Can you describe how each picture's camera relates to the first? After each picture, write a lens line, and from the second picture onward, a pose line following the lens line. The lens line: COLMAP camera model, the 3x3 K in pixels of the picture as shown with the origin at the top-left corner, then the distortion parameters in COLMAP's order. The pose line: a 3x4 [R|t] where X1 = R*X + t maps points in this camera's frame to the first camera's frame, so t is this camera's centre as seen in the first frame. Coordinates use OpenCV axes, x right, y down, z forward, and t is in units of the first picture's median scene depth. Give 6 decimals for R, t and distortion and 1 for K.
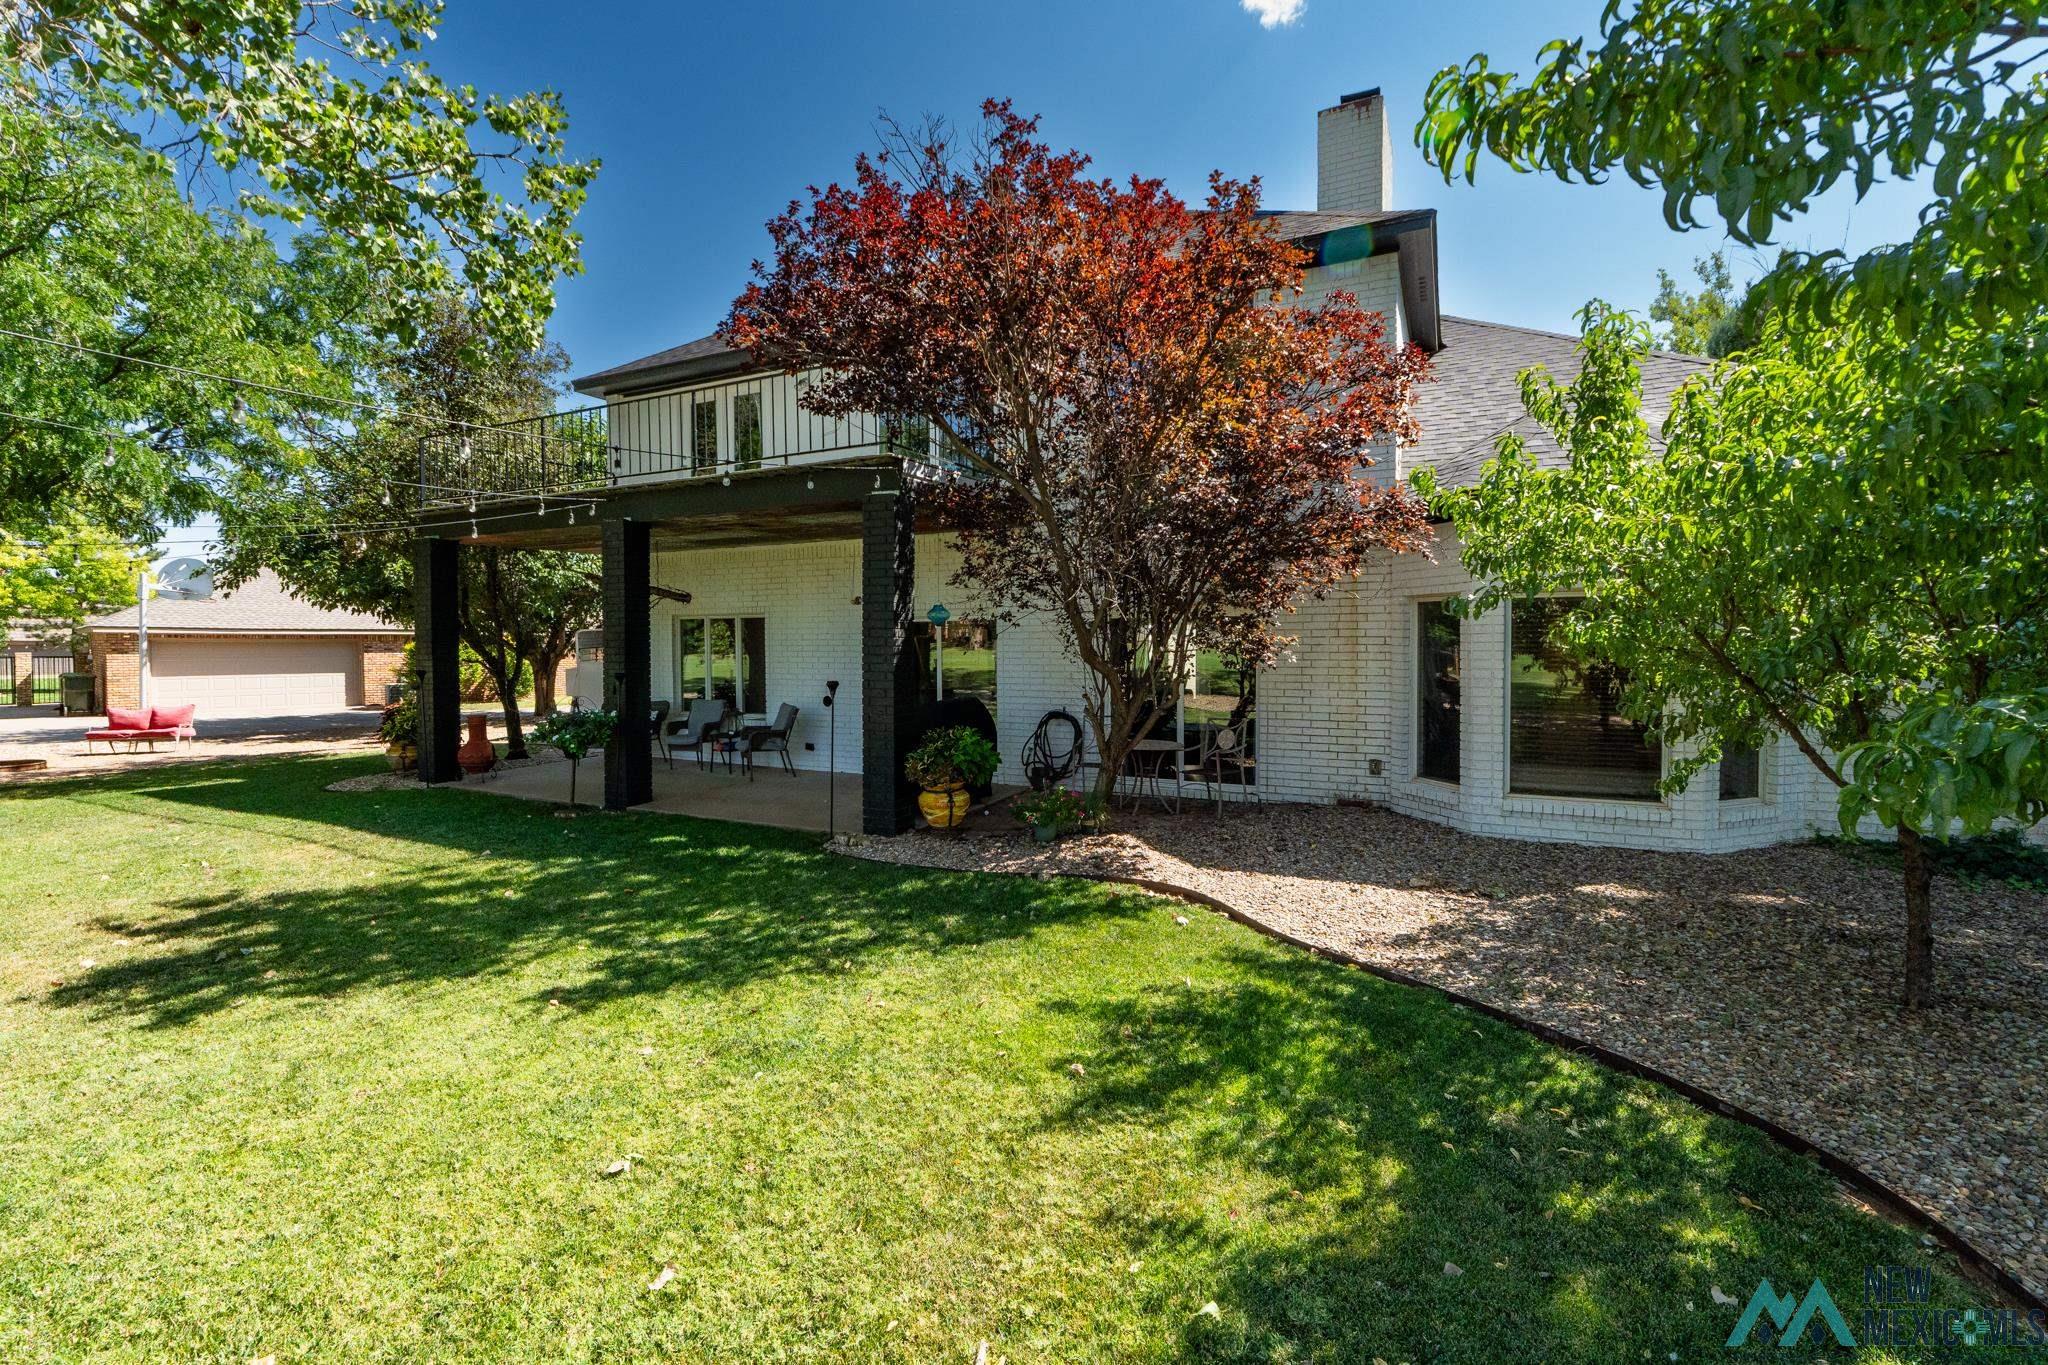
lens RADIAL K [[847.1, 0, 1023.0], [0, 847.1, 647.3], [0, 0, 1]] dist [-0.004368, -0.000291]
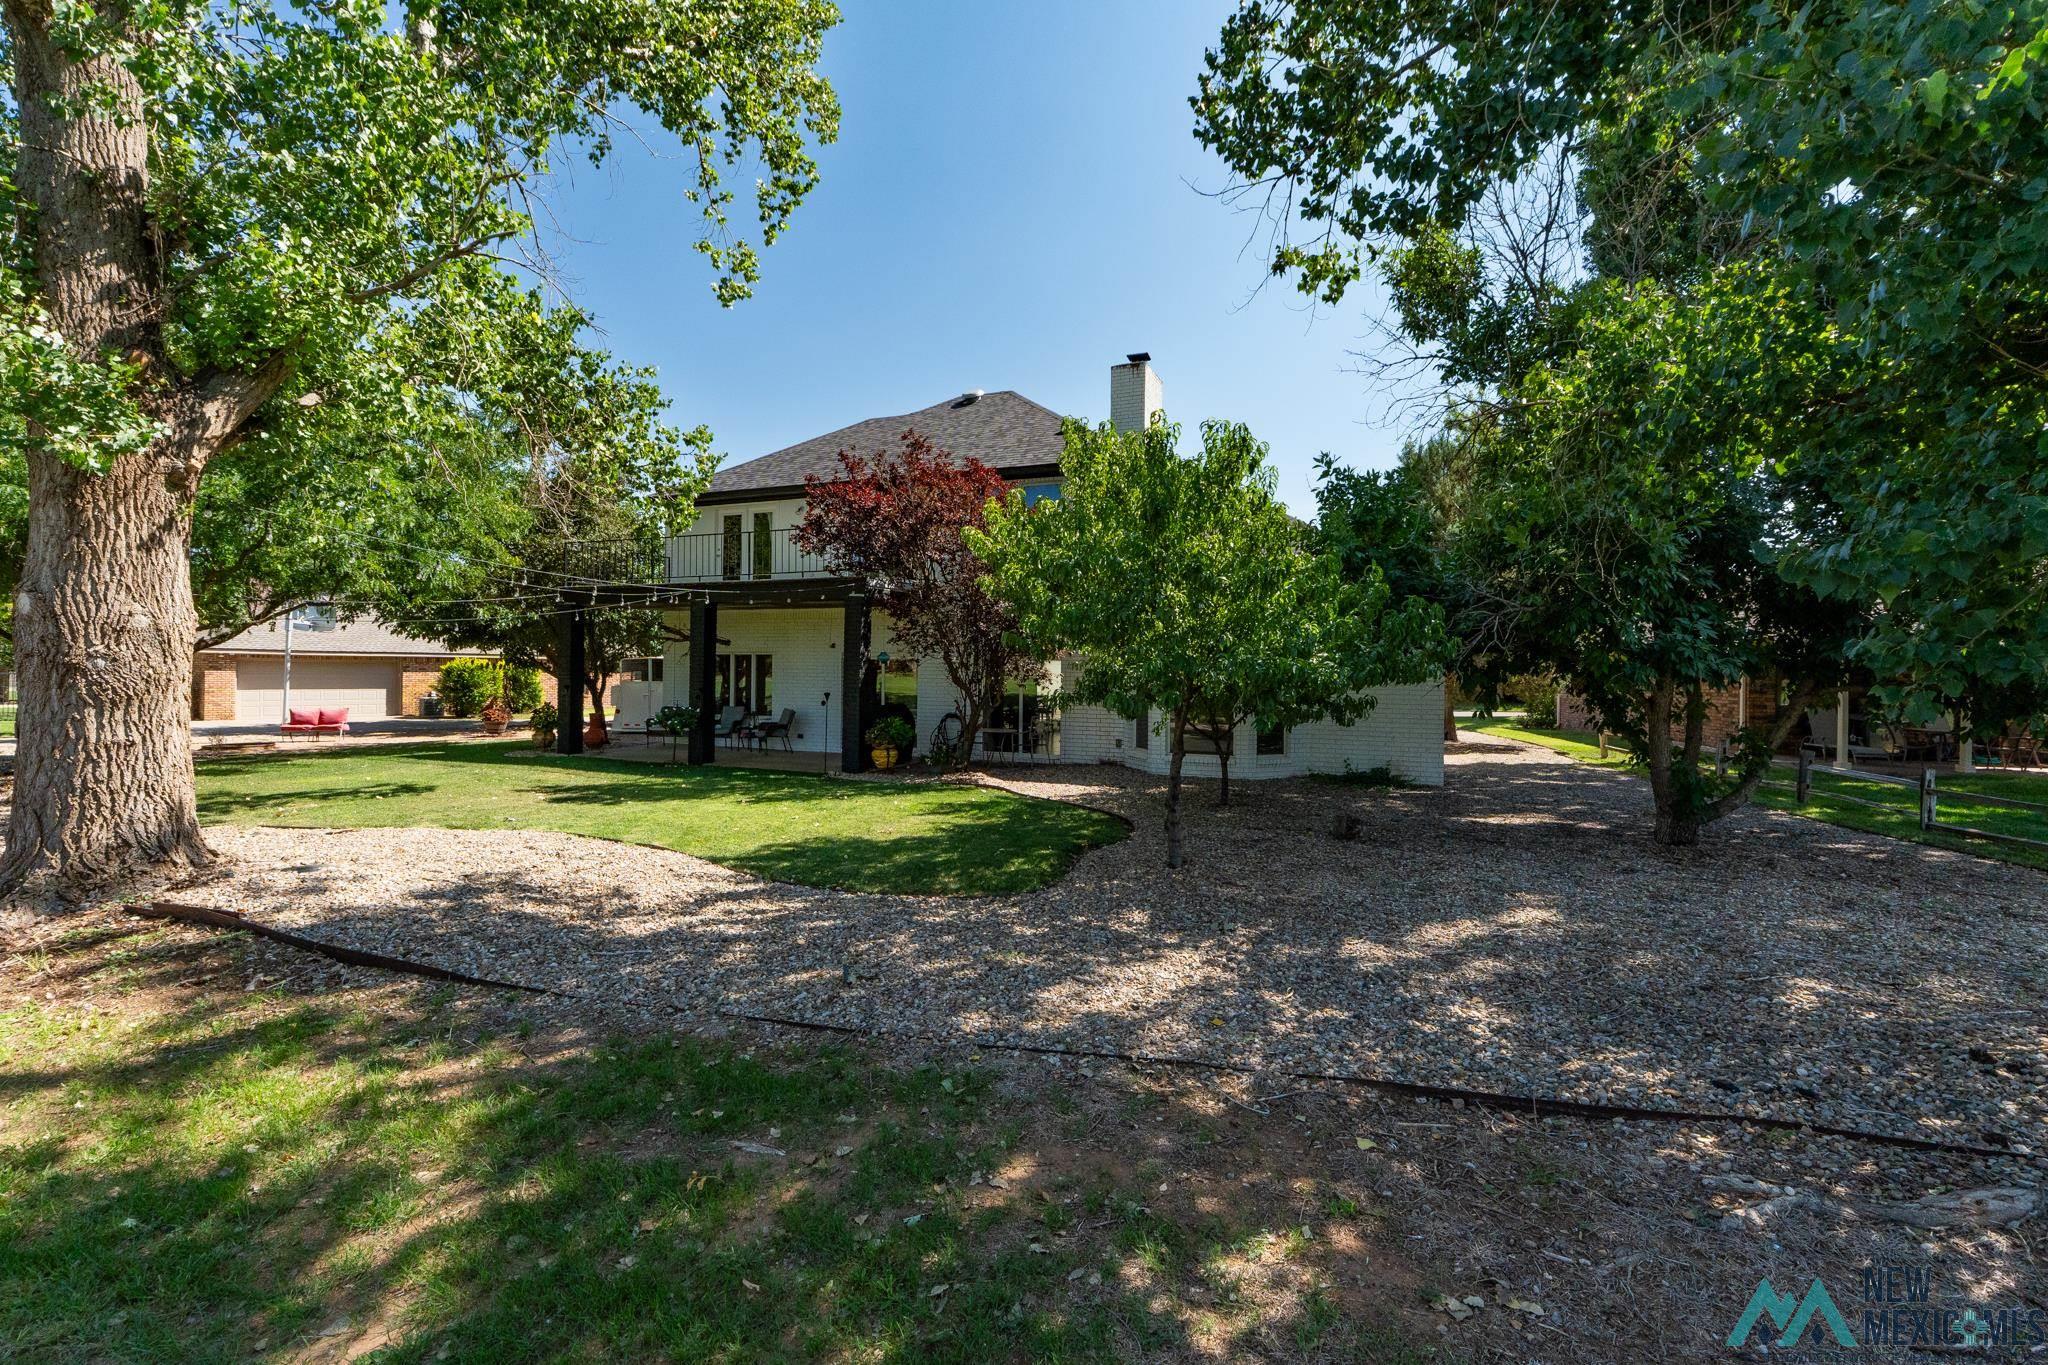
lens RADIAL K [[847.1, 0, 1023.0], [0, 847.1, 647.3], [0, 0, 1]] dist [-0.004368, -0.000291]
pose [[0.997531, 0.016856, 0.068179, 0.058689], [-0.014598, 0.999333, -0.033486, -0.003070], [-0.068698, 0.032408, 0.997111, -0.658051]]
